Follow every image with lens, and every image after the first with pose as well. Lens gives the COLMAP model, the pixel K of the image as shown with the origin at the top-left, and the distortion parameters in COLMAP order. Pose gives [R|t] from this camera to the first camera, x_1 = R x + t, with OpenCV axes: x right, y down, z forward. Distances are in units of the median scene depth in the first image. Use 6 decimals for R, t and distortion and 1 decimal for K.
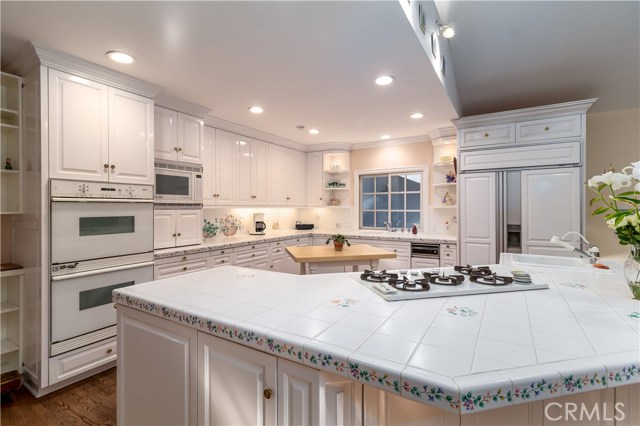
lens RADIAL K [[296.6, 0, 316.4], [0, 296.6, 208.5], [0, 0, 1]] dist [0.000235, 0.000321]
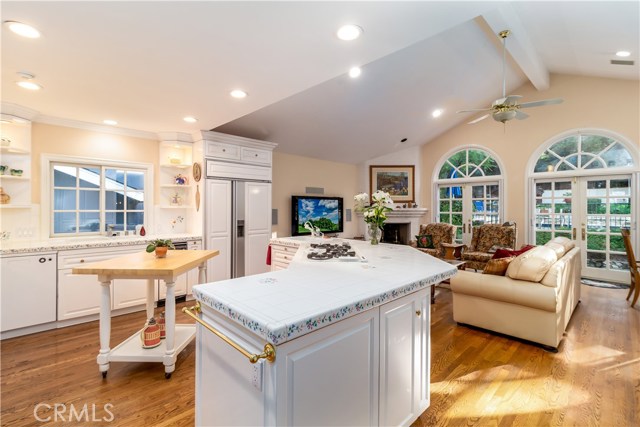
lens RADIAL K [[296.6, 0, 314.2], [0, 296.6, 211.4], [0, 0, 1]] dist [0.000235, 0.000321]
pose [[0.256090, -0.010011, 0.966601, -0.535053], [-0.001878, 0.999939, 0.010854, -0.002591], [-0.966651, -0.004595, 0.256056, 0.298083]]
